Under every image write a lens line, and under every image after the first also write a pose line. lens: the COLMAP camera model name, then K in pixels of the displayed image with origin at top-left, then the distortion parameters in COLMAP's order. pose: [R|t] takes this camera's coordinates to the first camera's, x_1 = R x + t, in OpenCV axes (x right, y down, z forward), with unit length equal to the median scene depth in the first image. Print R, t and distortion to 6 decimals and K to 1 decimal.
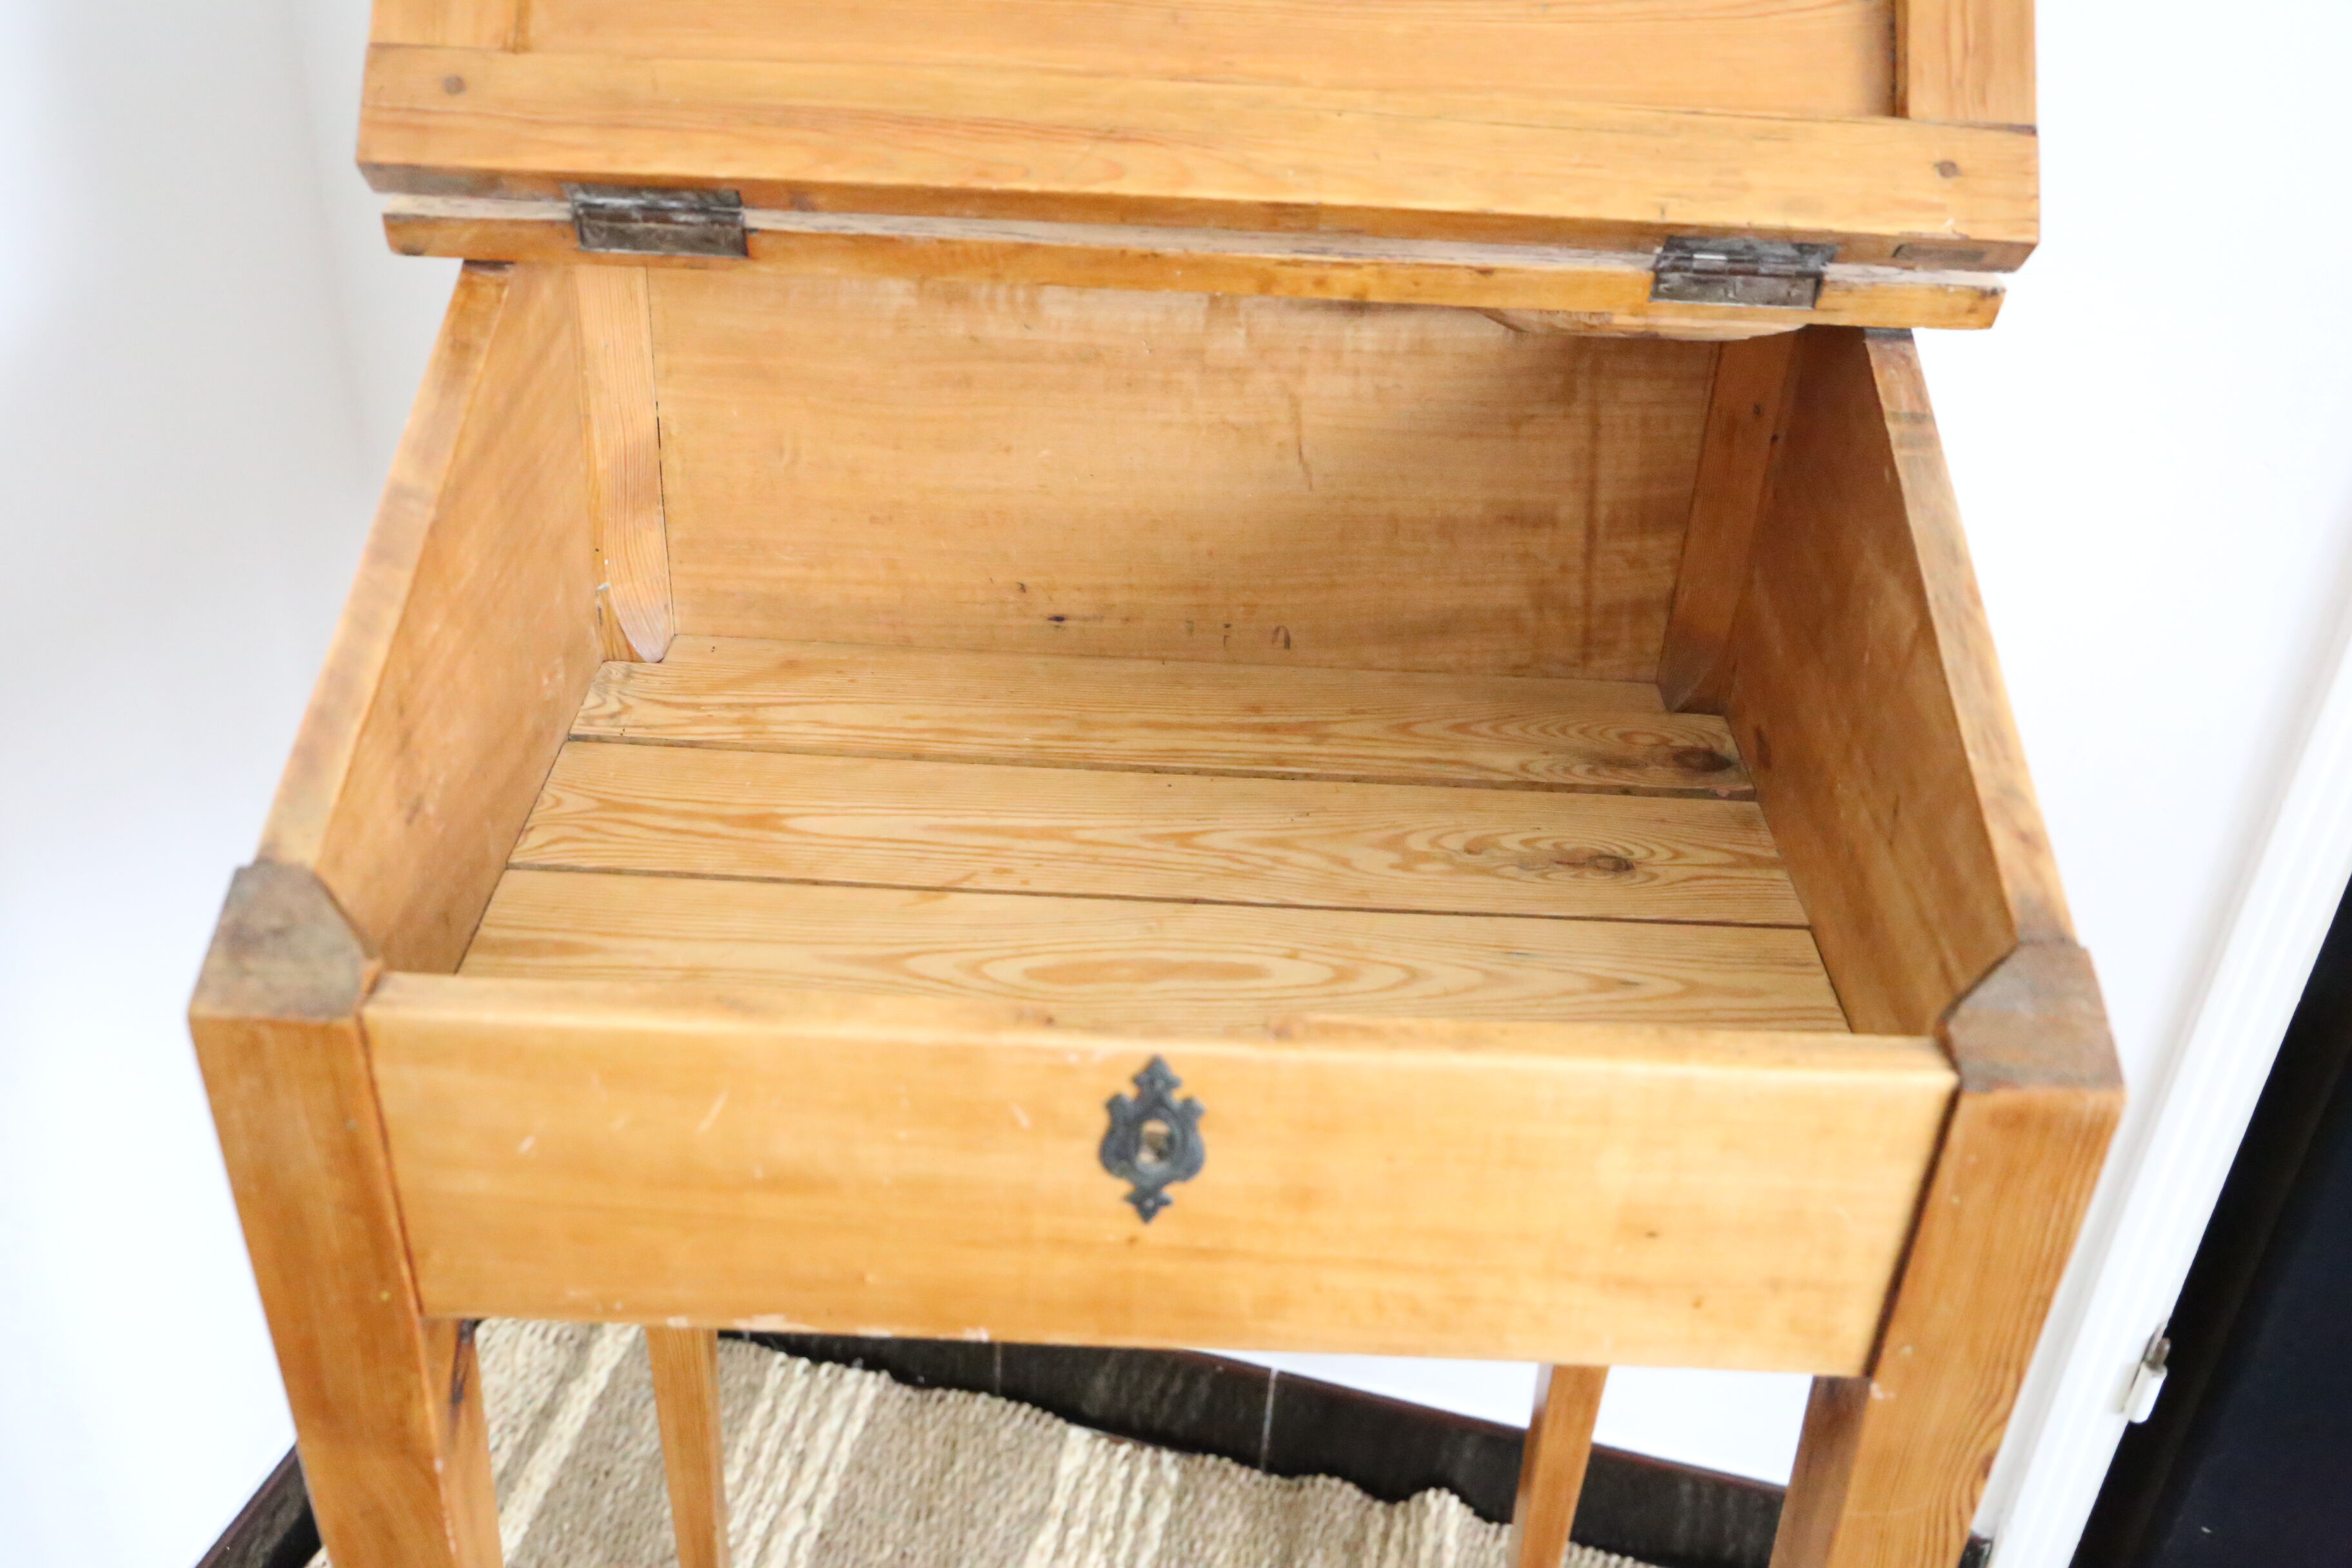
lens RADIAL K [[2409.3, 0, 1168.7], [0, 2409.3, 783.1], [0, 0, 1]] dist [0.089331, 0.000000]
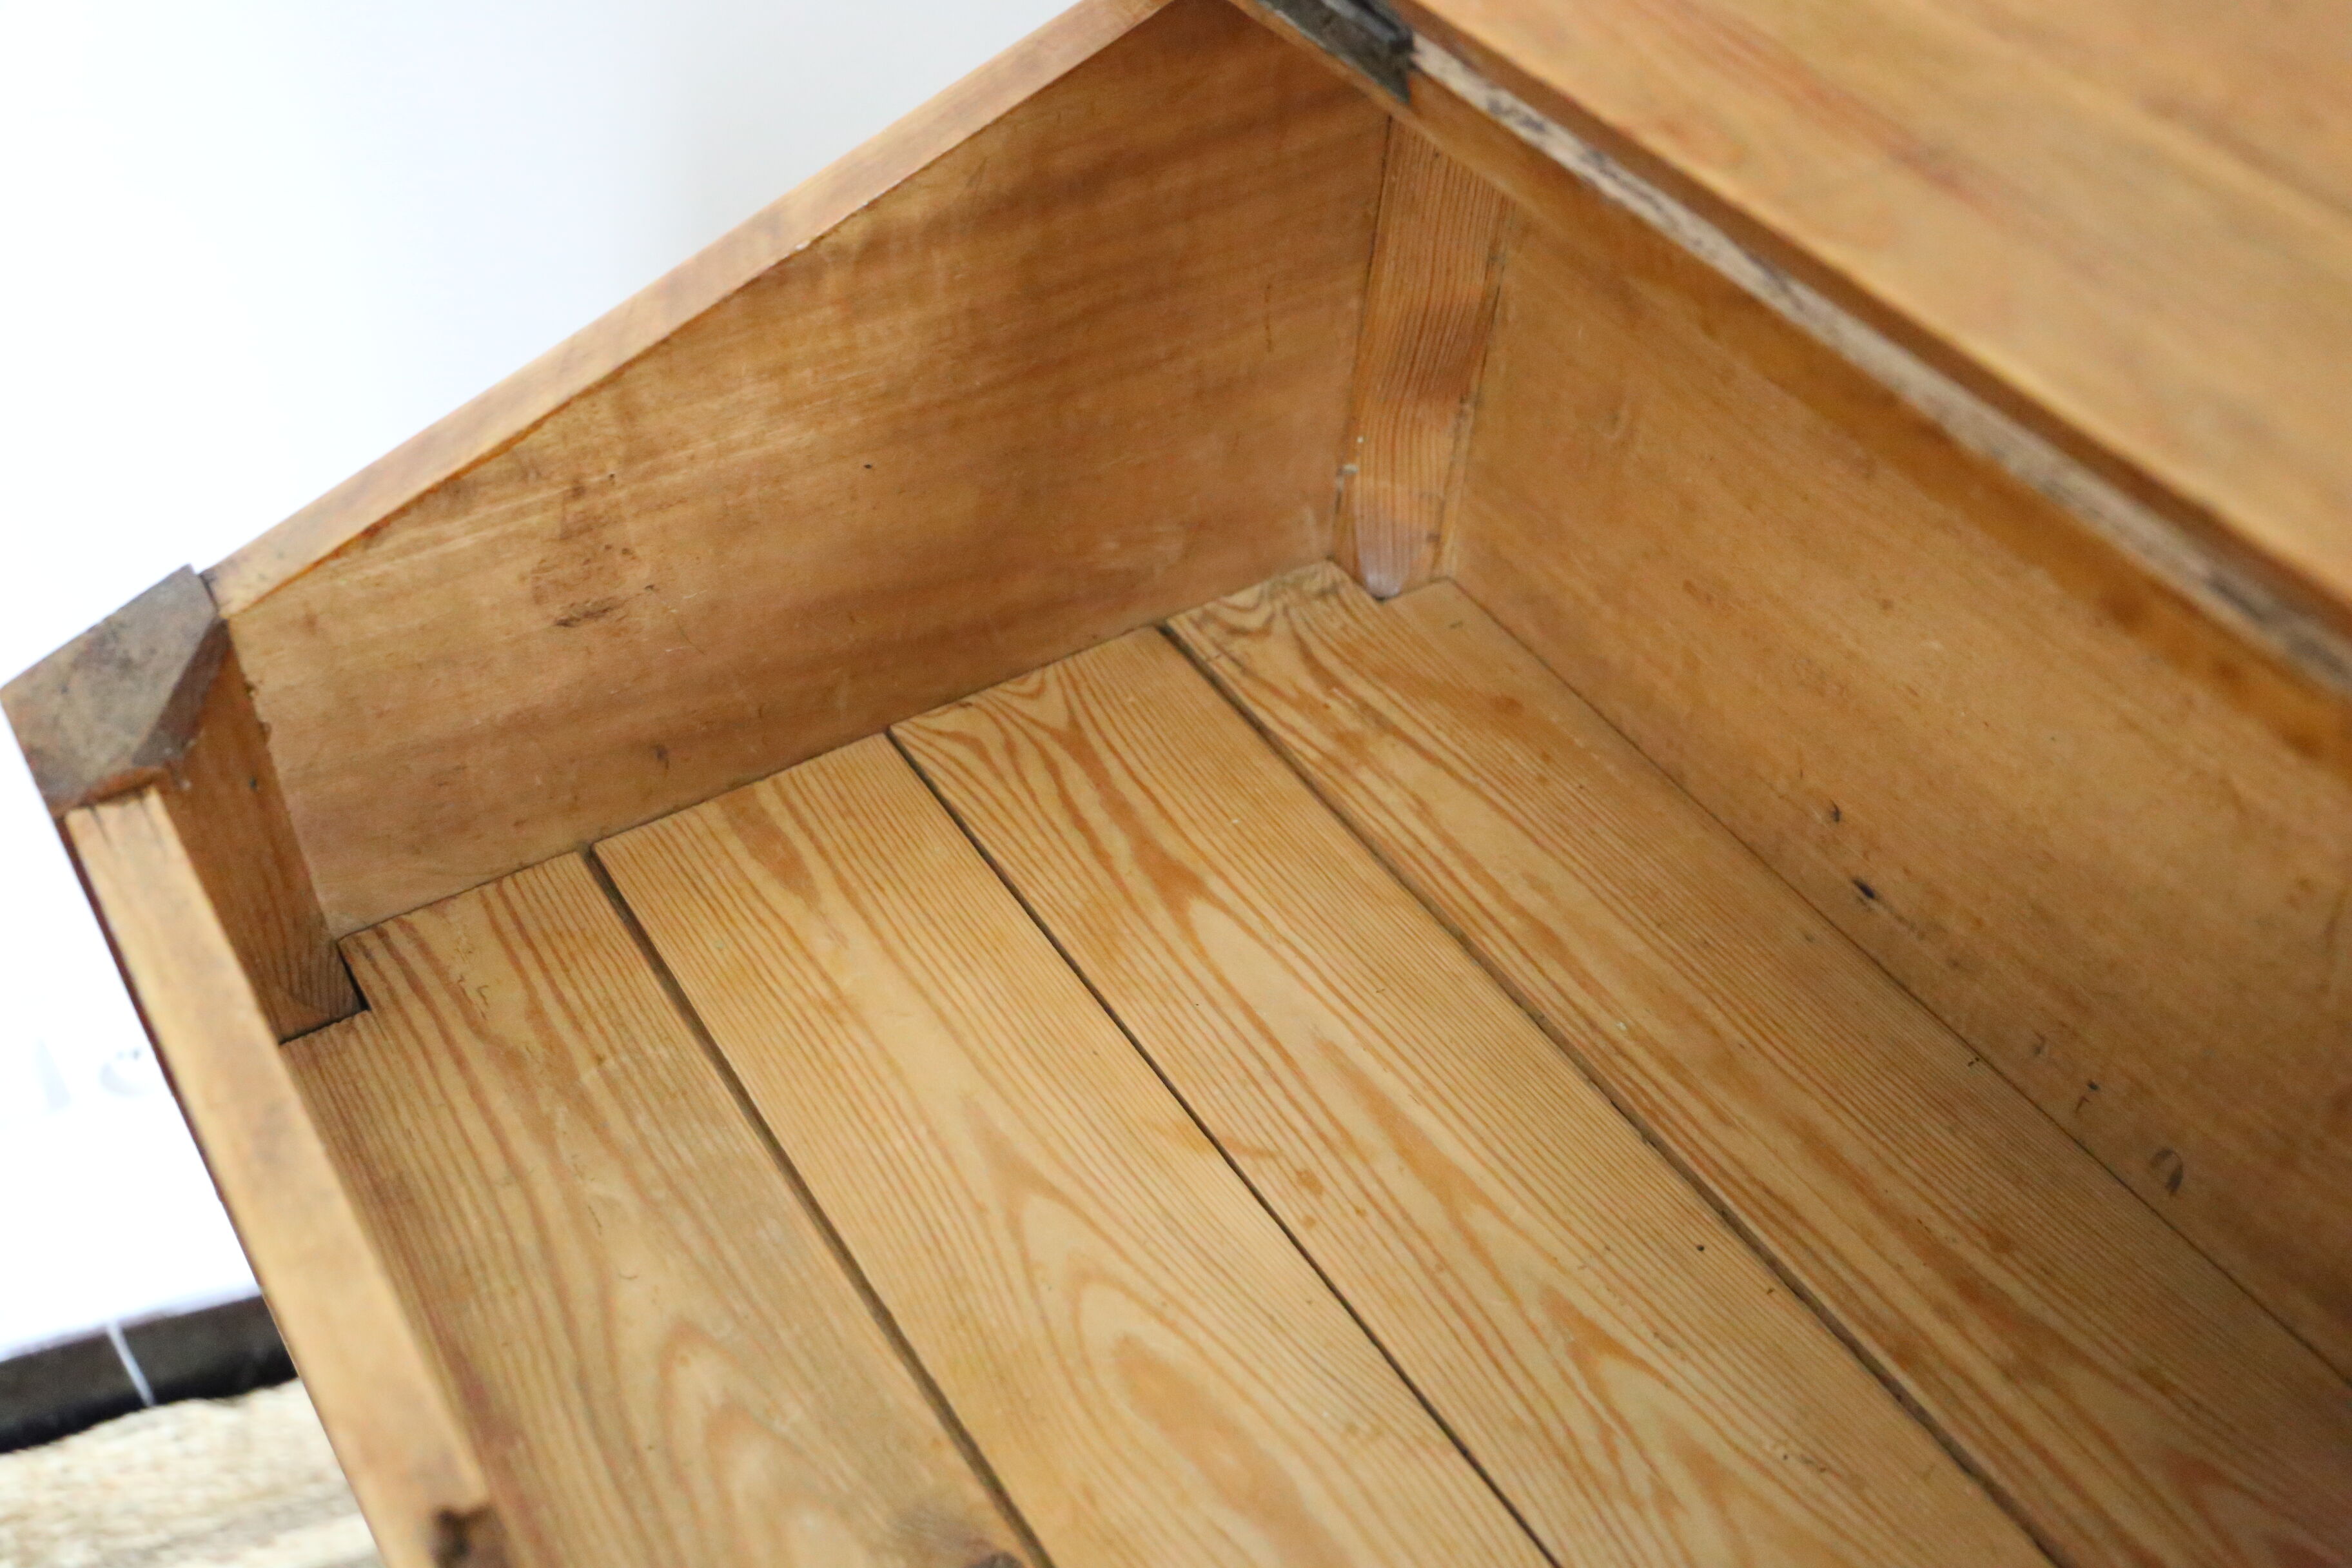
lens RADIAL K [[2409.3, 0, 1236.3], [0, 2409.3, 737.1], [0, 0, 1]] dist [0.089331, 0.000000]
pose [[0.579641, 0.555790, -0.595914, 0.208479], [-0.472553, 0.825041, 0.309841, -0.221961], [0.663860, 0.102005, 0.740868, 0.484039]]
